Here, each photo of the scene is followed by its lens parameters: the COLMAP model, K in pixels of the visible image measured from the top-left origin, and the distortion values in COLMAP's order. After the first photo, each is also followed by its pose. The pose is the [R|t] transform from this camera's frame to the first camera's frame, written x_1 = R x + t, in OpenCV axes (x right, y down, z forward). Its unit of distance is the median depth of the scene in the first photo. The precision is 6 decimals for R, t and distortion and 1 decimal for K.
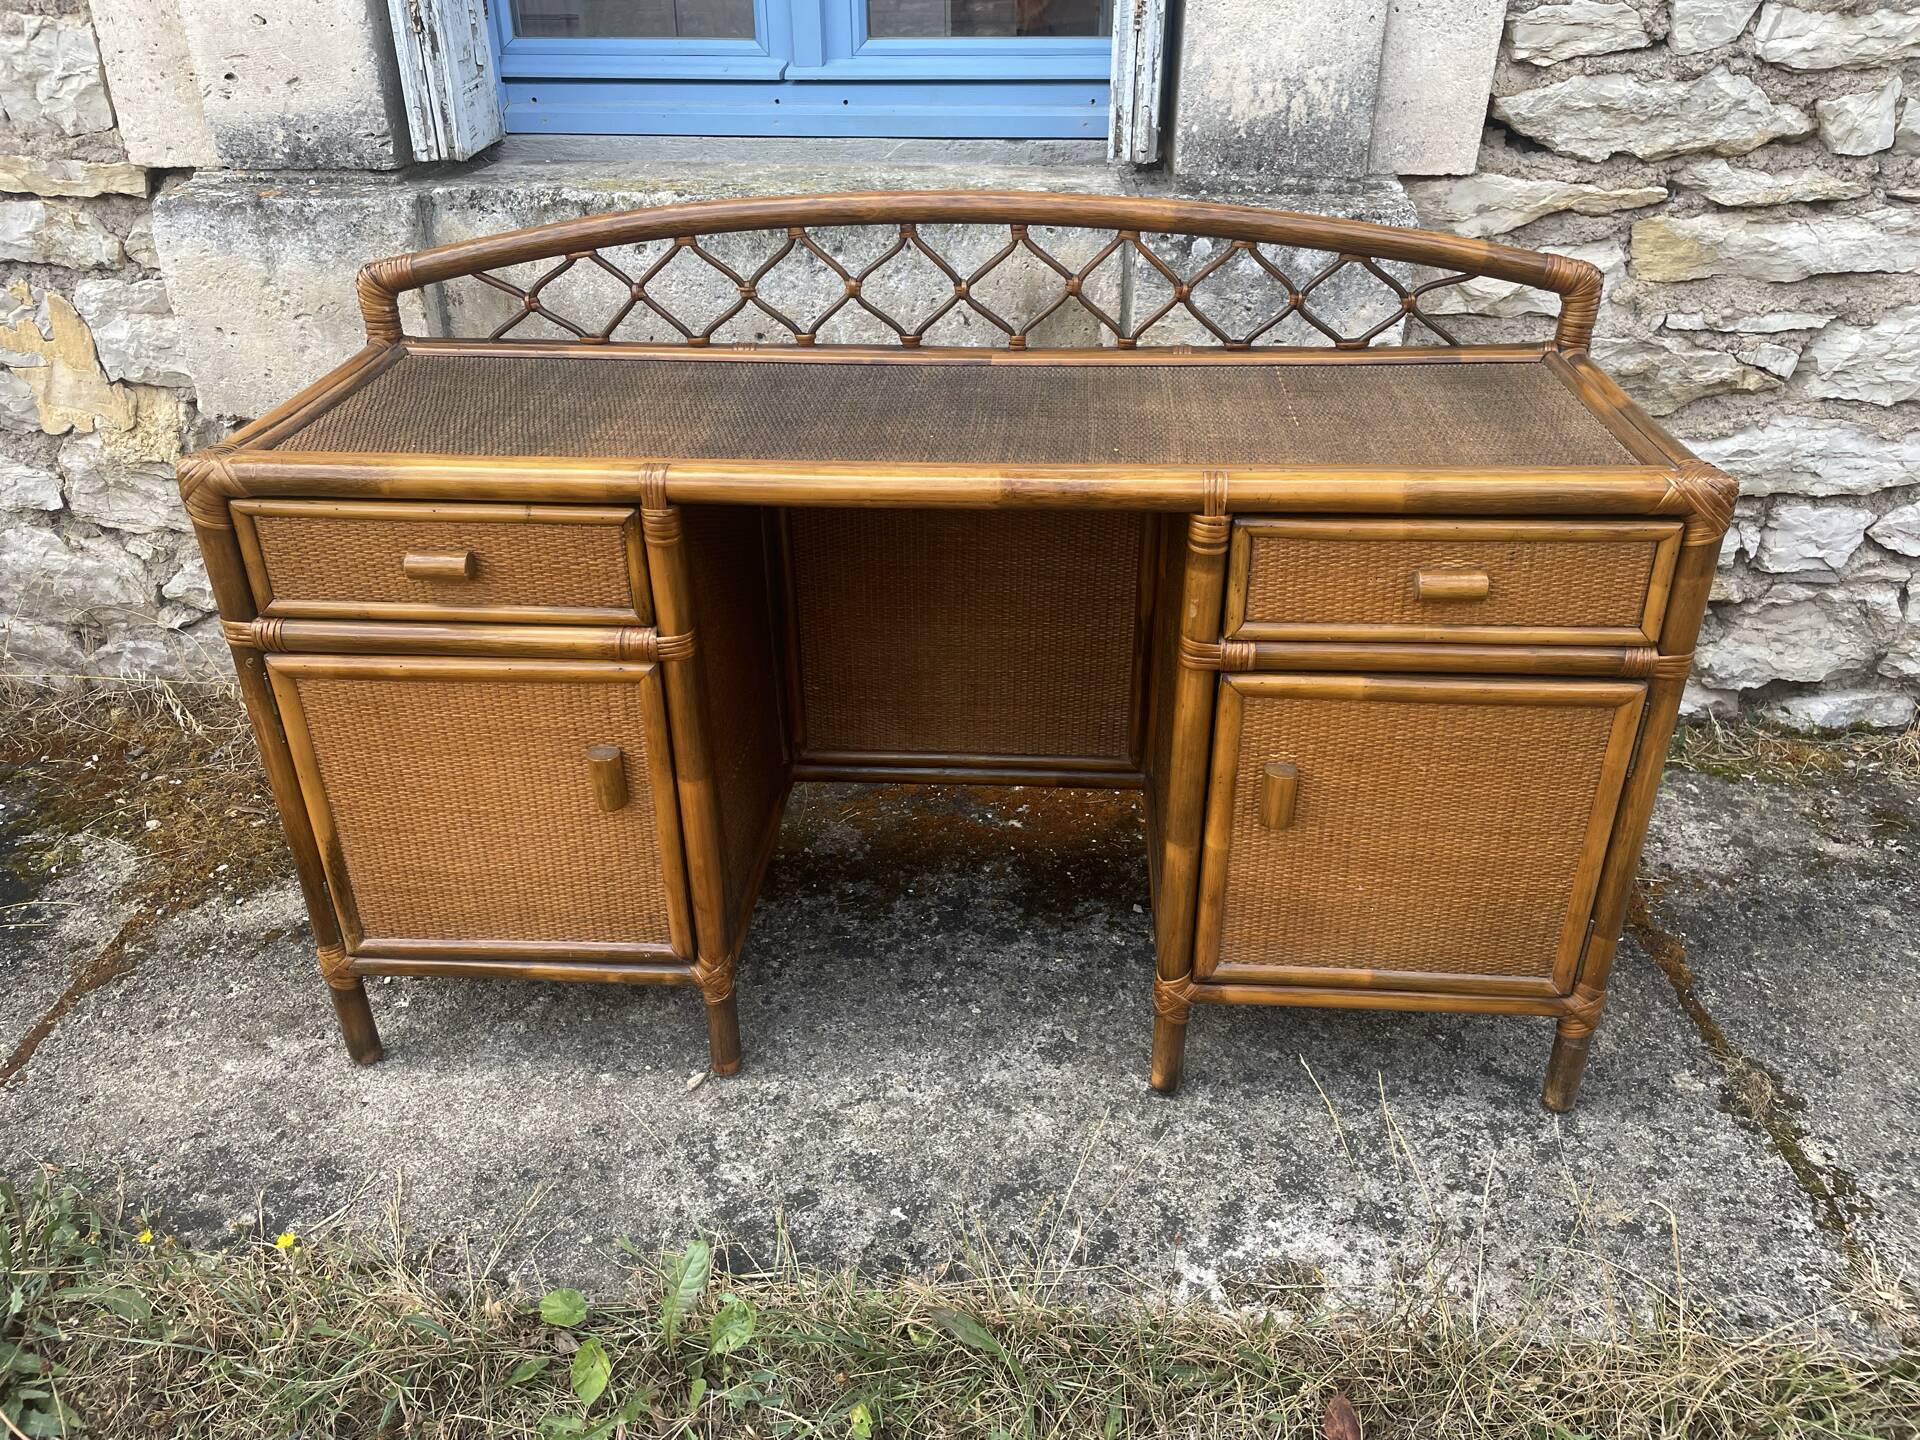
lens RADIAL K [[1463.9, 0, 958.4], [0, 1463.9, 707.7], [0, 0, 1]] dist [0.081298, -0.112966]
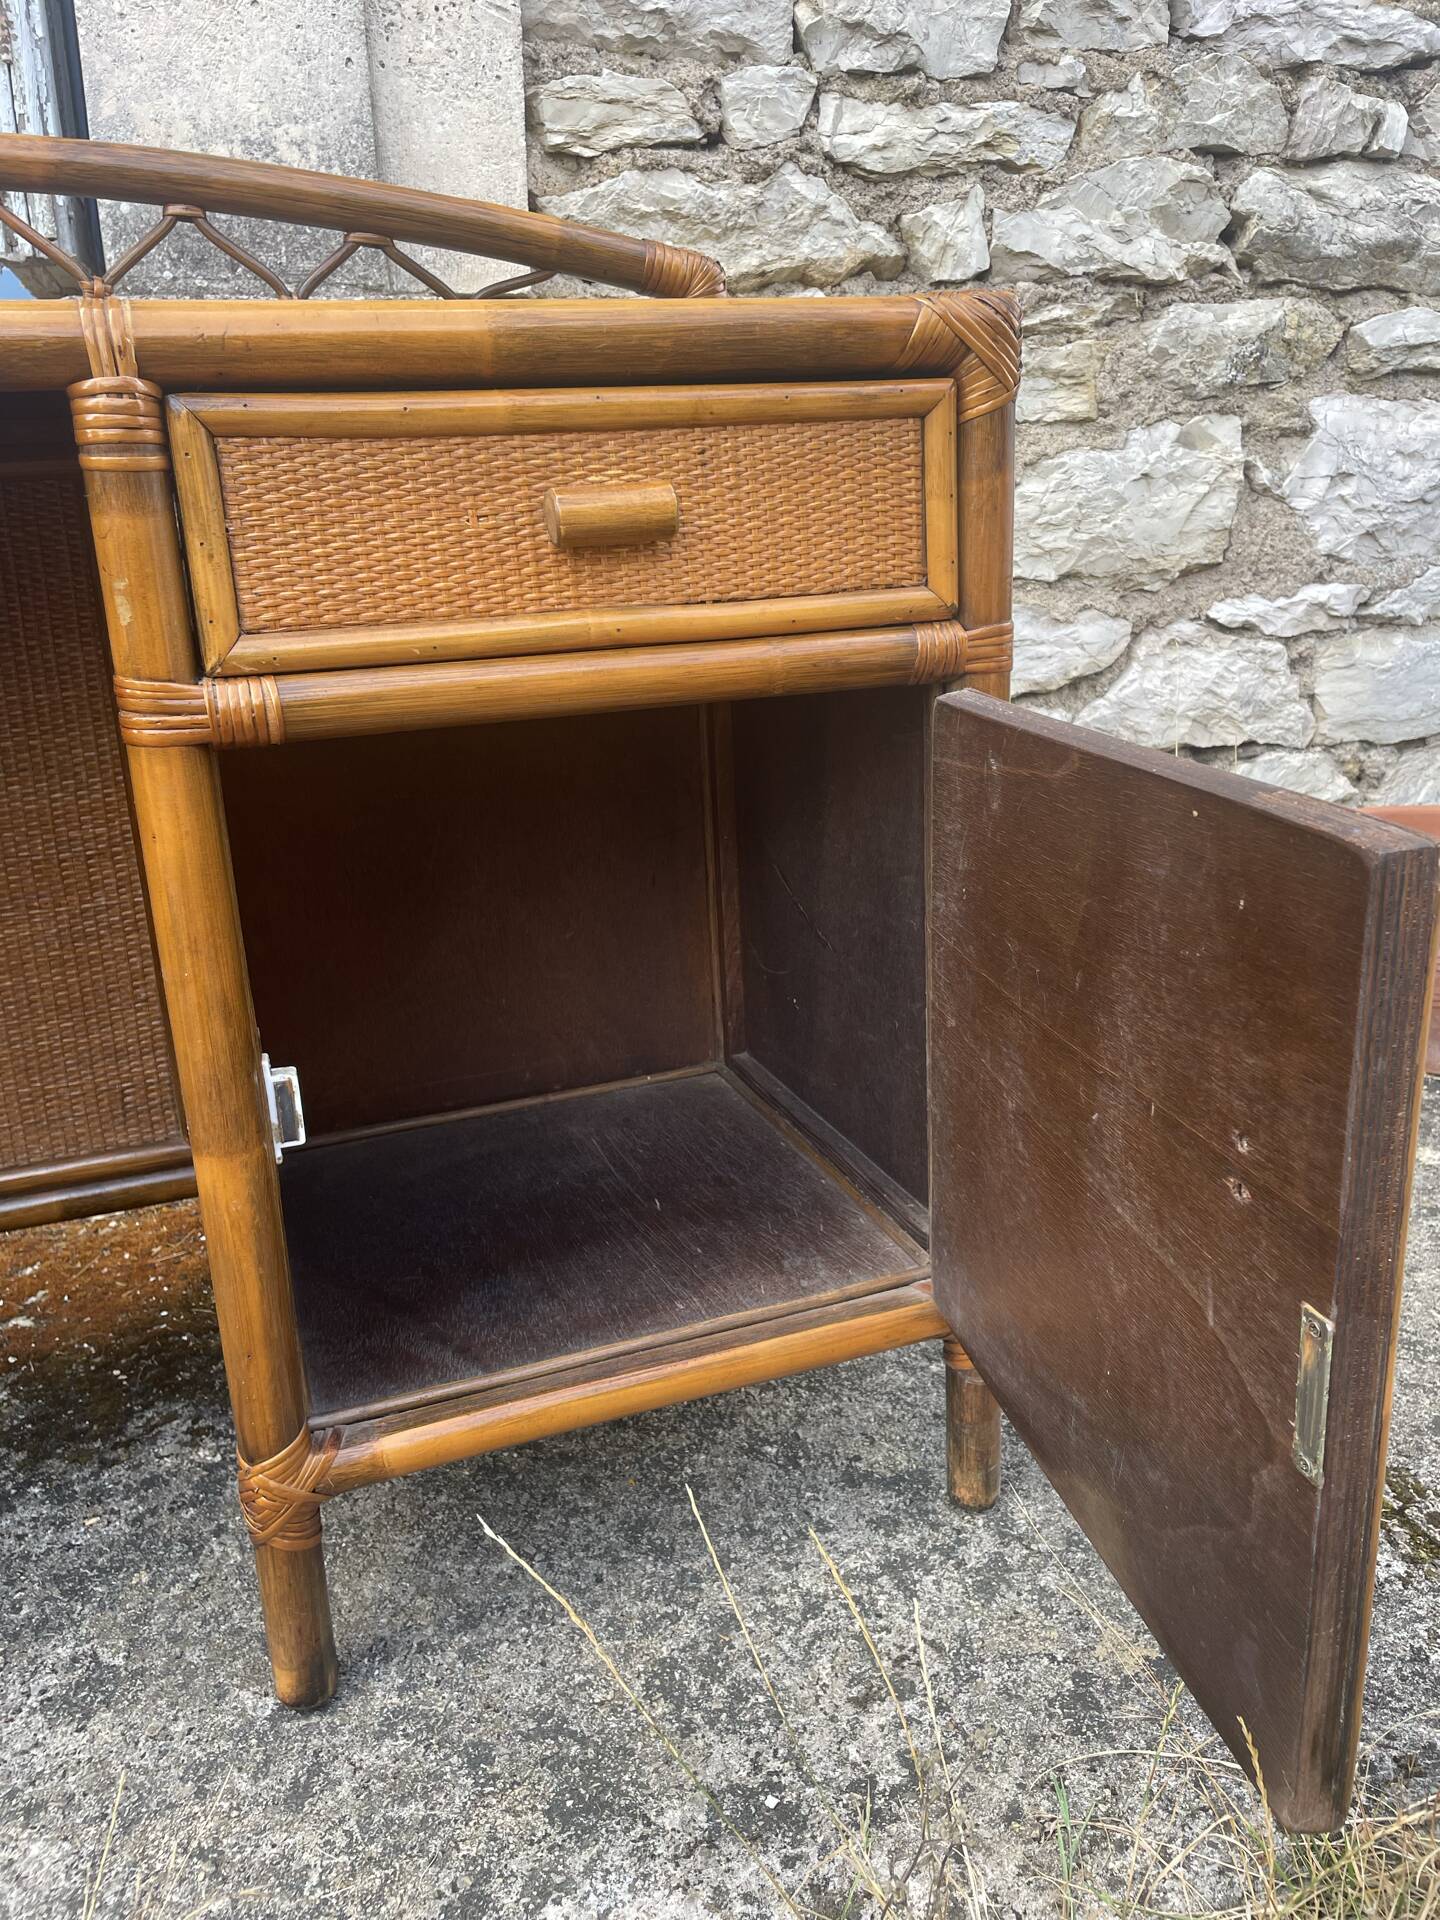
lens RADIAL K [[1463.9, 0, 708.1], [0, 1463.9, 951.8], [0, 0, 1]] dist [0.081298, -0.112966]
pose [[0.913772, -0.145881, 0.379130, 0.110990], [0.229414, 0.955535, -0.185260, 0.141829], [-0.335246, 0.256263, 0.906609, 0.433823]]
